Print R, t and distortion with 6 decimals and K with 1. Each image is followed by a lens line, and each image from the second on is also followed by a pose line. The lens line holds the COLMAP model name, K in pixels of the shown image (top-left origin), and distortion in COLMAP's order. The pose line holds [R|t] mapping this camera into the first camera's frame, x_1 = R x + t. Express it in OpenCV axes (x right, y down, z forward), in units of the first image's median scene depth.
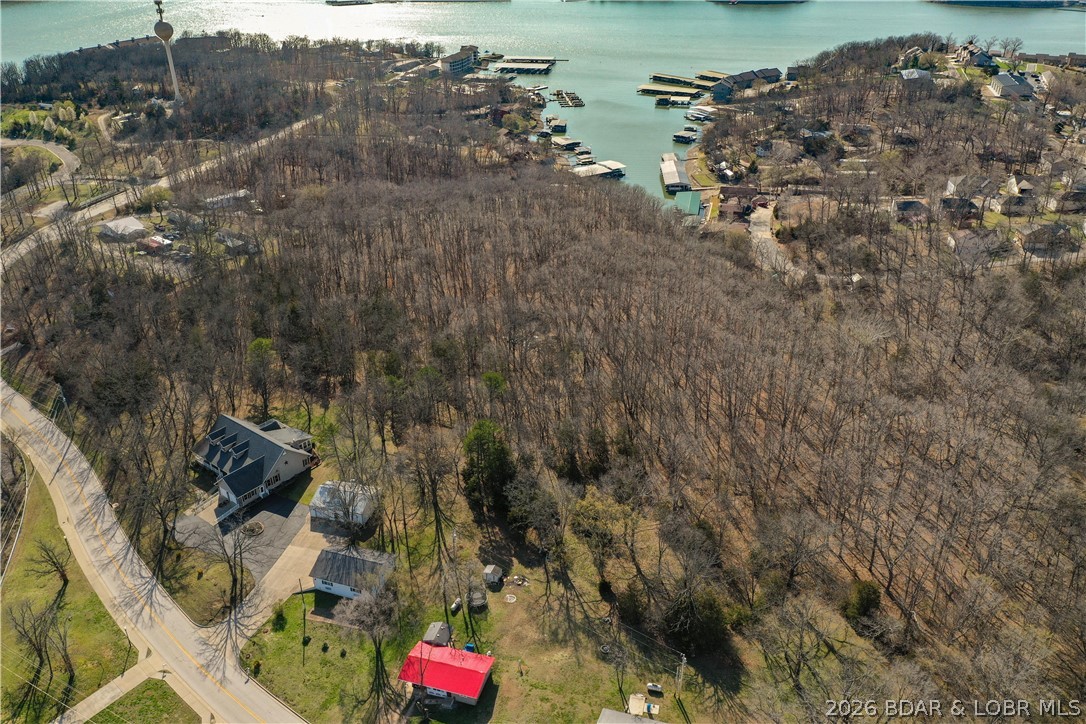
lens RADIAL K [[858.7, 0, 543.0], [0, 858.7, 362.0], [0, 0, 1]] dist [0.018021, -0.000294]
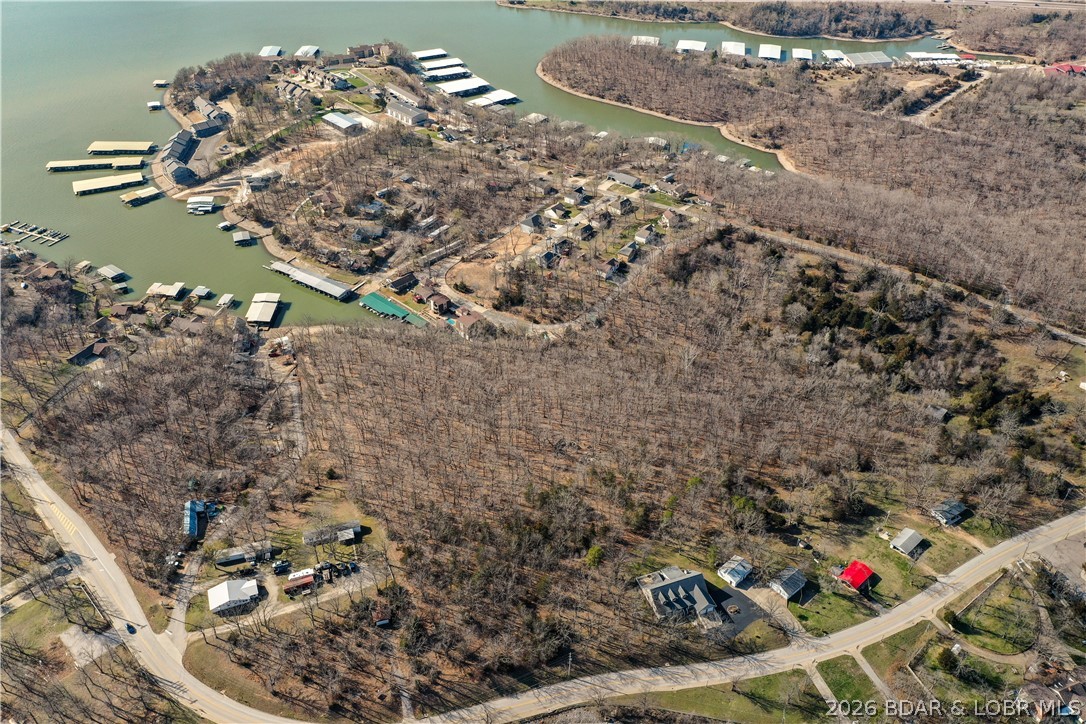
lens RADIAL K [[873.4, 0, 543.0], [0, 873.4, 362.0], [0, 0, 1]] dist [0.013616, 0.005353]
pose [[0.505685, -0.492667, 0.708210, -1.727276], [0.384934, 0.863510, 0.325846, -1.140340], [-0.772080, 0.107839, 0.626309, 0.018205]]
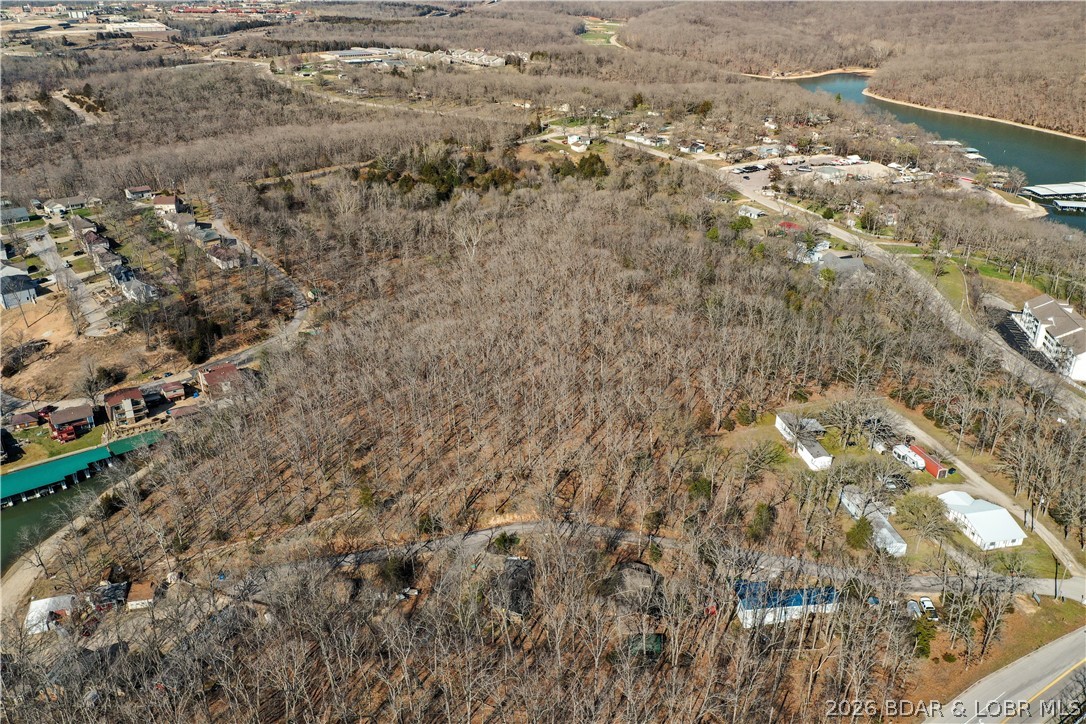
lens RADIAL K [[858.7, 0, 543.0], [0, 858.7, 362.0], [0, 0, 1]] dist [0.018021, -0.000294]
pose [[-0.765106, -0.261042, 0.588616, -1.099351], [0.307452, 0.655095, 0.690162, -1.387475], [-0.565761, 0.709018, -0.420960, 2.549737]]
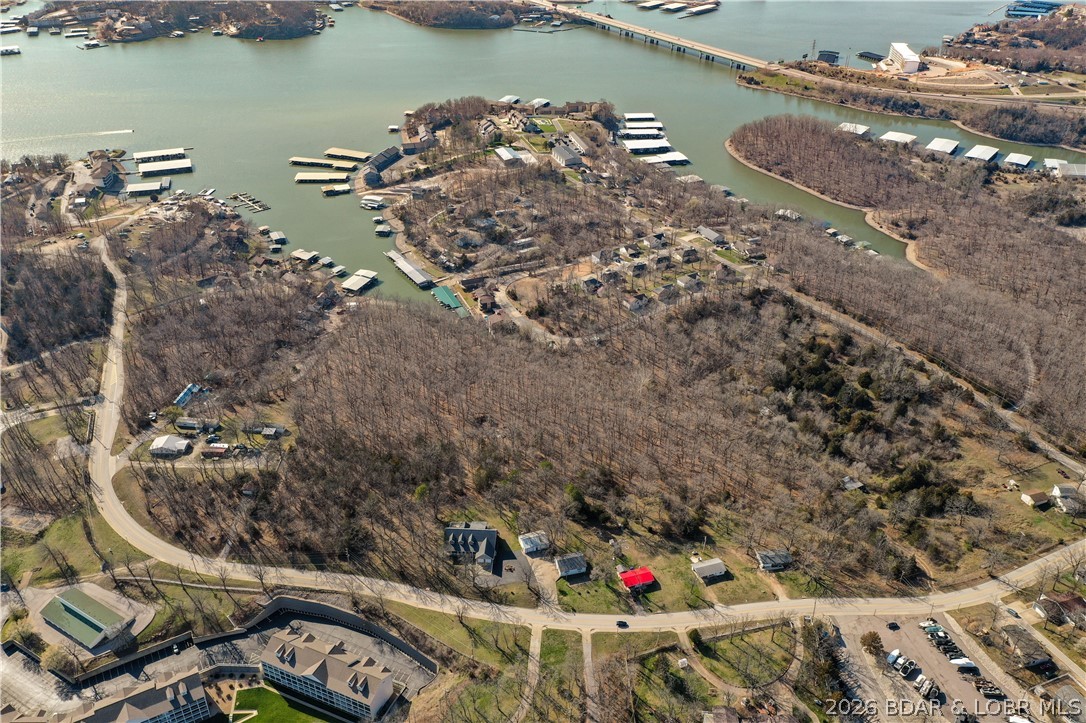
lens RADIAL K [[863.3, 0, 543.0], [0, 863.3, 361.5], [0, 0, 1]] dist [0.016695, 0.002467]
pose [[0.813738, -0.286395, 0.505775, -1.258938], [0.254460, 0.957893, 0.133008, -0.601649], [-0.522571, 0.020466, 0.852350, -0.970539]]
